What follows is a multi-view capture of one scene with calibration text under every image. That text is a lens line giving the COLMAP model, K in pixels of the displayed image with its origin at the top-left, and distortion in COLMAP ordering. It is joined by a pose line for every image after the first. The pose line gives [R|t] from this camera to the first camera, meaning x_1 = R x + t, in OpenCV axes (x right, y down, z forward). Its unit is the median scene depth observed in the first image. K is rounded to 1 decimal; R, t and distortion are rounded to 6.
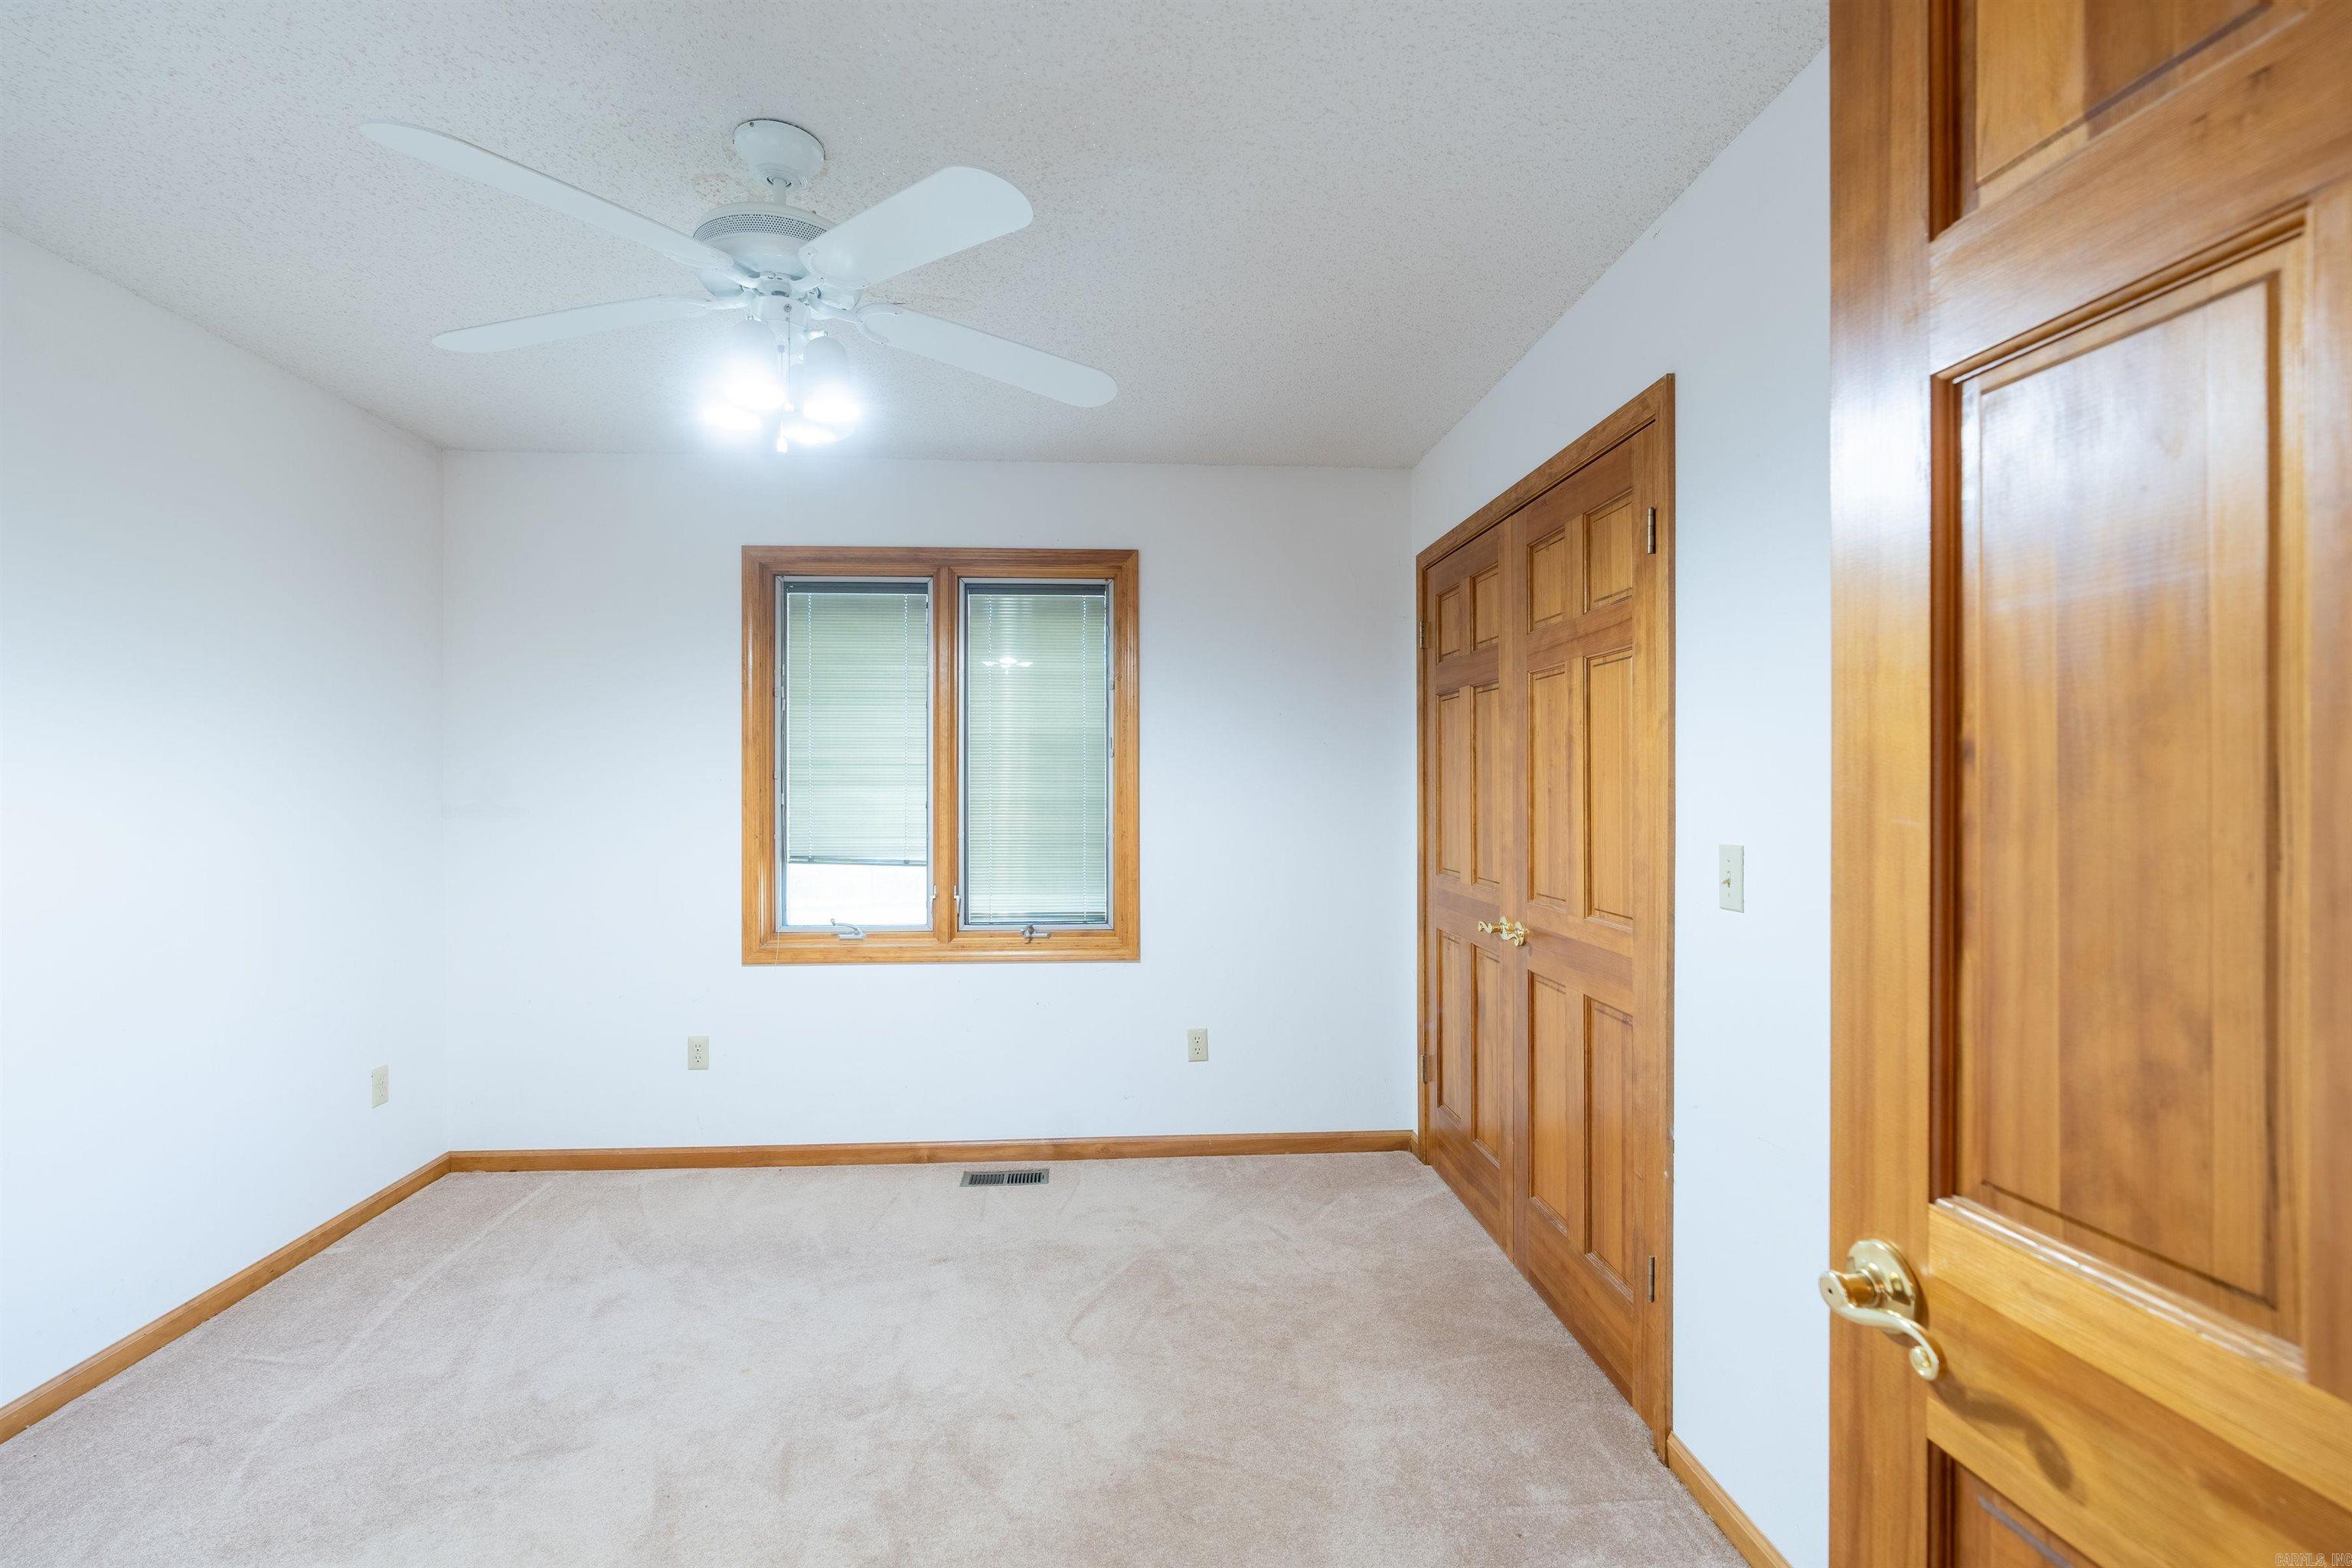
lens RADIAL K [[1053.5, 0, 1187.3], [0, 1053.5, 794.1], [0, 0, 1]] dist [-0.010030, 0.004455]
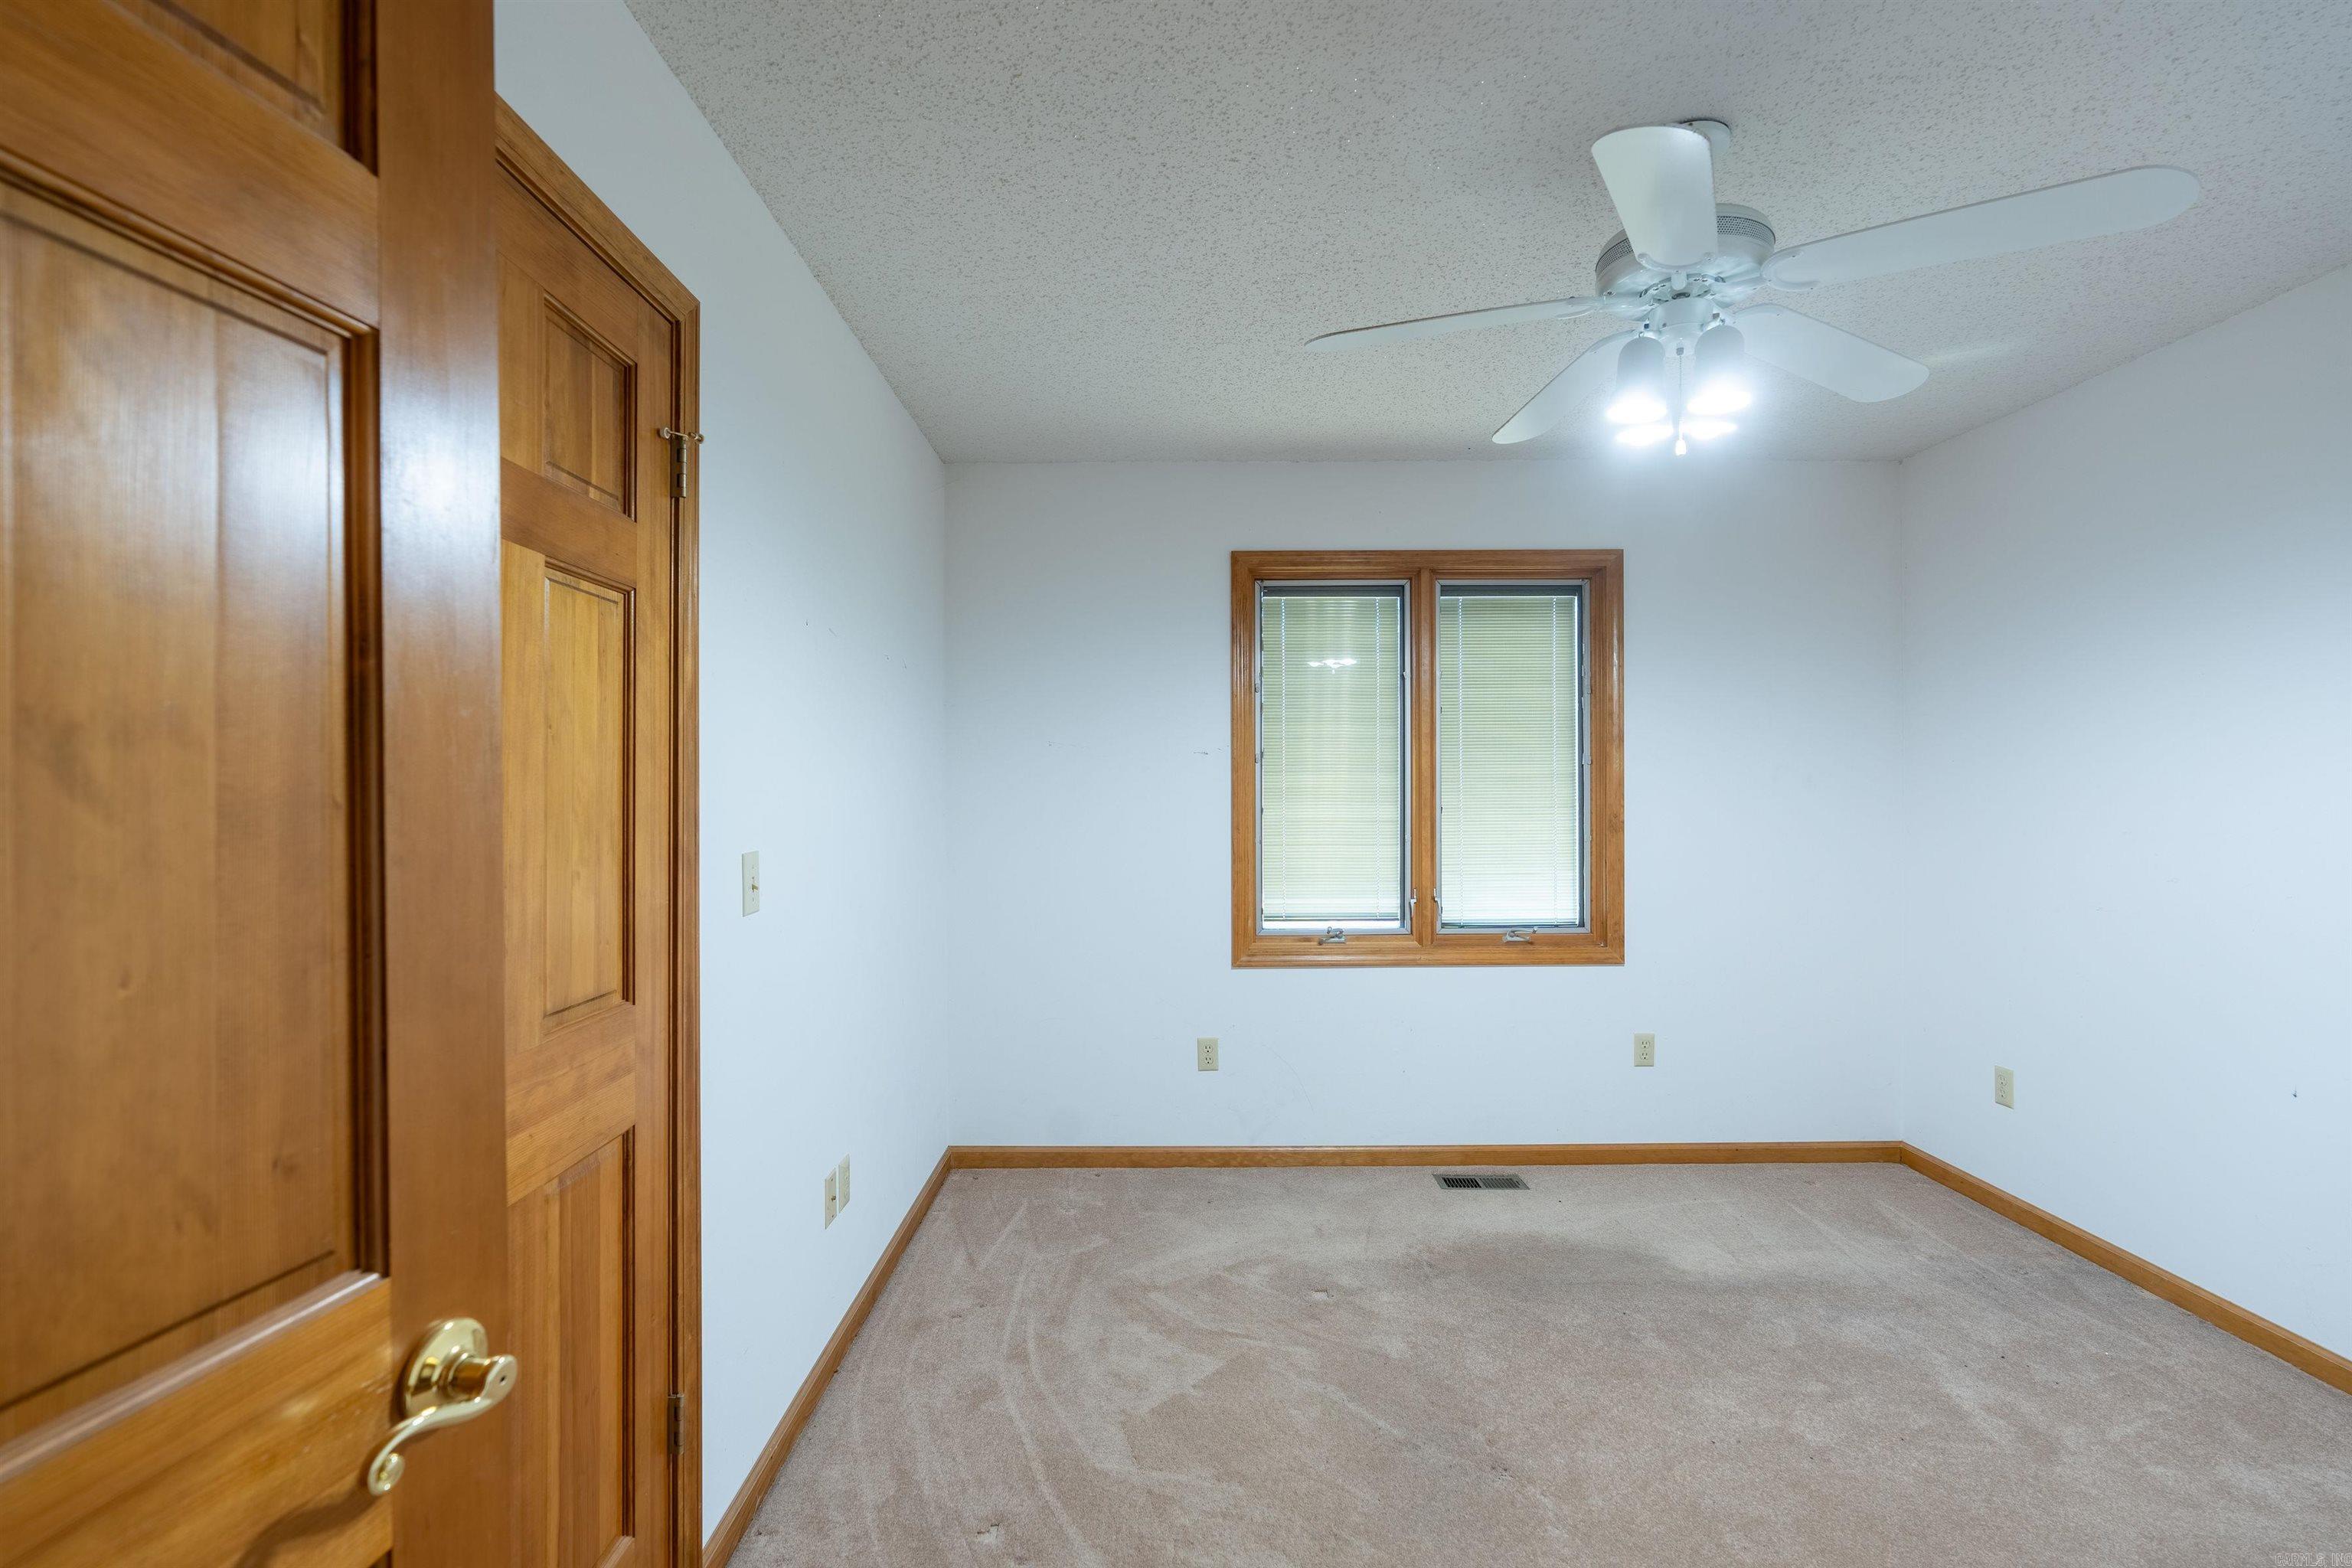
lens RADIAL K [[1053.5, 0, 1178.9], [0, 1053.5, 788.4], [0, 0, 1]] dist [-0.010030, 0.004455]
pose [[0.998742, -0.000920, -0.050137, -0.410132], [0.000582, 0.999977, -0.006759, -0.000609], [0.050142, 0.006721, 0.998719, -0.009473]]
